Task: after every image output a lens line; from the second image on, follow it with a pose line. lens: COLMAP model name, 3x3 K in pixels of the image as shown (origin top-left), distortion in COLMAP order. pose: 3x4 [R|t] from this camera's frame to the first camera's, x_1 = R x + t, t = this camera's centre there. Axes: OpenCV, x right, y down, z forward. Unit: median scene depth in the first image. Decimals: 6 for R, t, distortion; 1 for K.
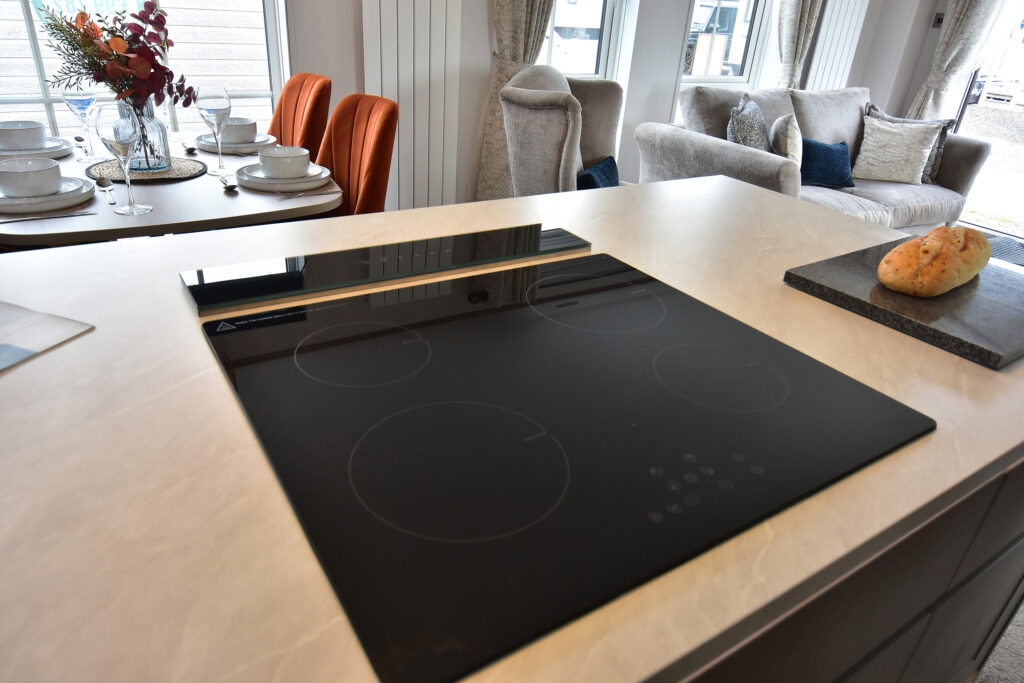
lens RADIAL K [[669.5, 0, 515.8], [0, 669.5, 338.7], [0, 0, 1]] dist [-0.001321, -0.007419]
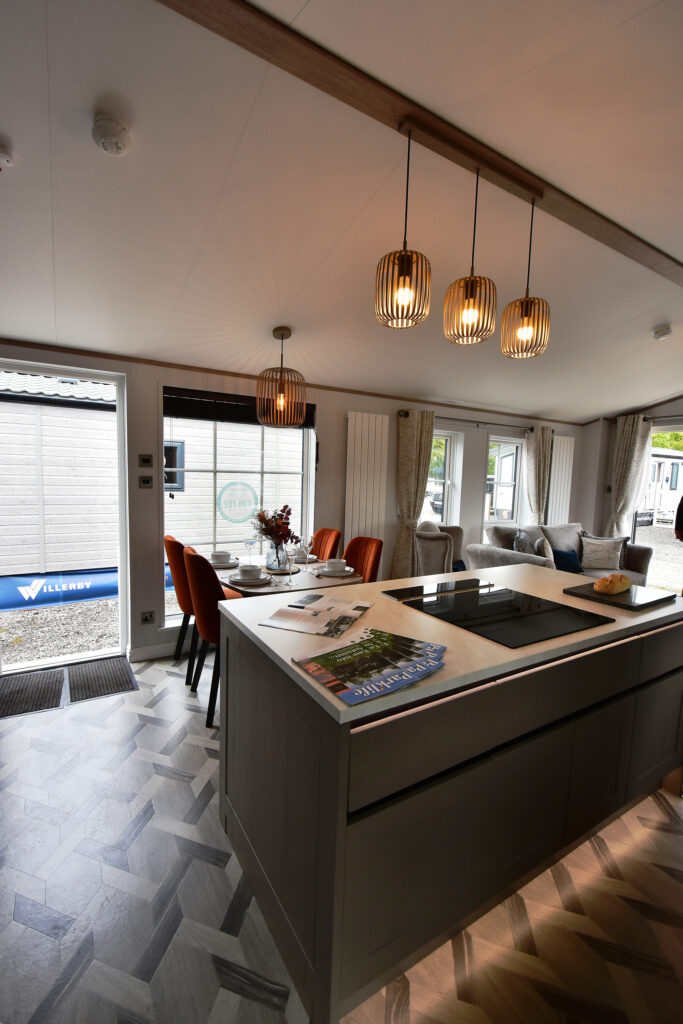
lens RADIAL K [[448.8, 0, 334.9], [0, 448.8, 514.1], [0, 0, 1]] dist [0.002103, -0.002103]
pose [[0.998404, -0.035751, -0.043728, -0.157603], [0.016783, 0.926995, -0.374697, 0.097518], [0.053932, 0.373365, 0.926116, -0.320038]]
